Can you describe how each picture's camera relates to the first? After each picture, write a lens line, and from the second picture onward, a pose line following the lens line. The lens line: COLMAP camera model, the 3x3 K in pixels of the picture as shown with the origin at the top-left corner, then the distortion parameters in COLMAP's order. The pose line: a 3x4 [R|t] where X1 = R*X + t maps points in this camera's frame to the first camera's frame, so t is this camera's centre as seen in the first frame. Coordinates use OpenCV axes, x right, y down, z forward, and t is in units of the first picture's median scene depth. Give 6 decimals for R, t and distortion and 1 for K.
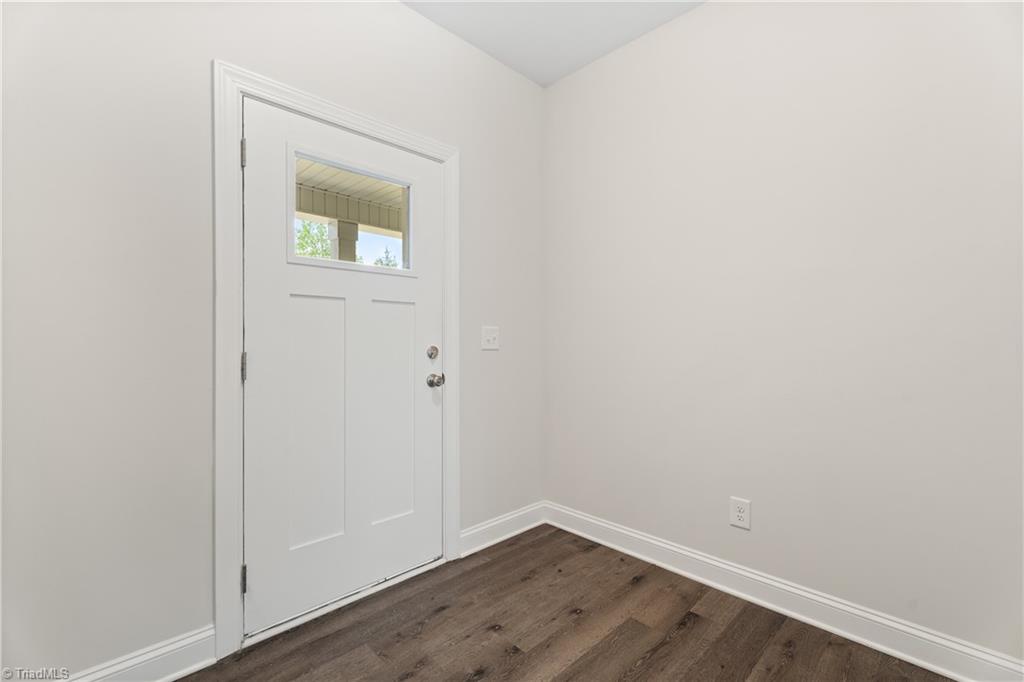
lens RADIAL K [[461.1, 0, 512.5], [0, 461.1, 343.1], [0, 0, 1]] dist [0.004186, -0.003574]
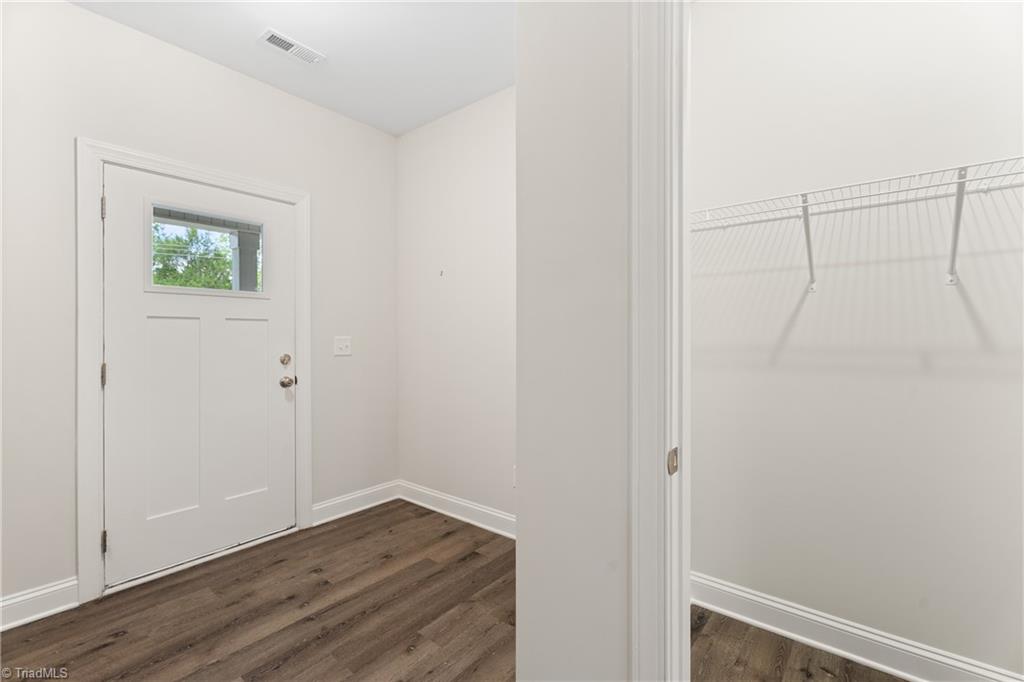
lens RADIAL K [[461.1, 0, 514.5], [0, 461.1, 336.1], [0, 0, 1]] dist [0.004186, -0.003574]
pose [[0.993139, -0.004902, 0.116840, 0.324619], [0.005676, 0.999964, -0.006295, -0.033599], [-0.116805, 0.006915, 0.993131, -0.327899]]
